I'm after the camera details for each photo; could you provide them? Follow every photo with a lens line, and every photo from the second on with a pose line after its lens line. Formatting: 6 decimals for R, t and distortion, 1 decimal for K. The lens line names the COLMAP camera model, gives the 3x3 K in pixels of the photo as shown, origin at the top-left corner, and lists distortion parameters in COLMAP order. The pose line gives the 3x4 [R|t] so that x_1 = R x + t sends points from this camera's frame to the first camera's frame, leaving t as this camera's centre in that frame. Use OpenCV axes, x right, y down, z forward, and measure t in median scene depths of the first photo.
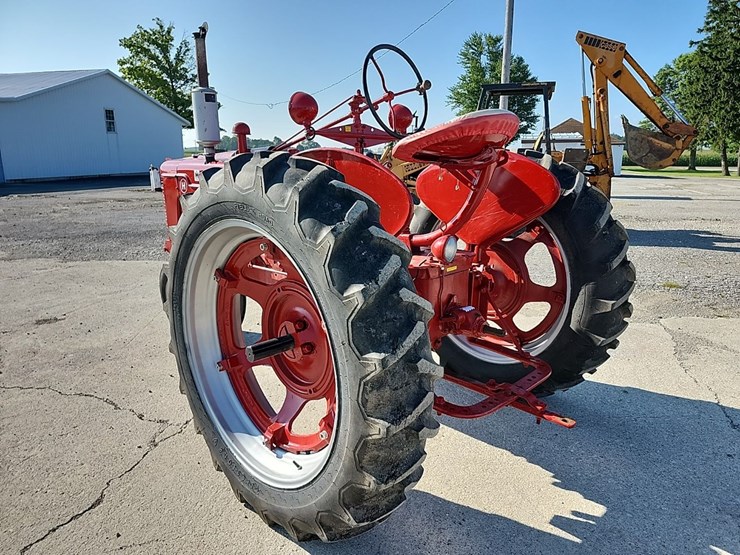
lens RADIAL K [[525.5, 0, 371.7], [0, 525.5, 276.8], [0, 0, 1]] dist [0.027082, -0.033201]
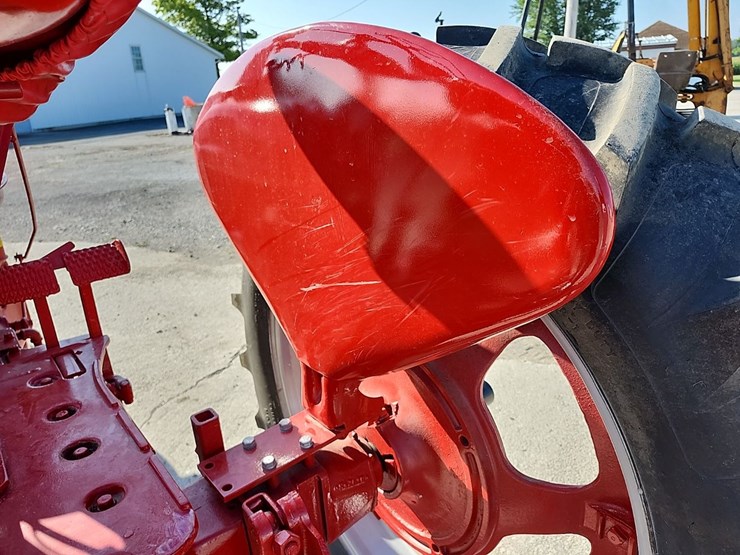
lens RADIAL K [[504.4, 0, 370.0], [0, 504.4, 277.5], [0, 0, 1]] dist [-0.004791, -0.000185]
pose [[0.990540, -0.004283, -0.137154, 0.048262], [0.023622, 0.989913, 0.139692, -0.031330], [0.135173, -0.141611, 0.980650, 0.154029]]
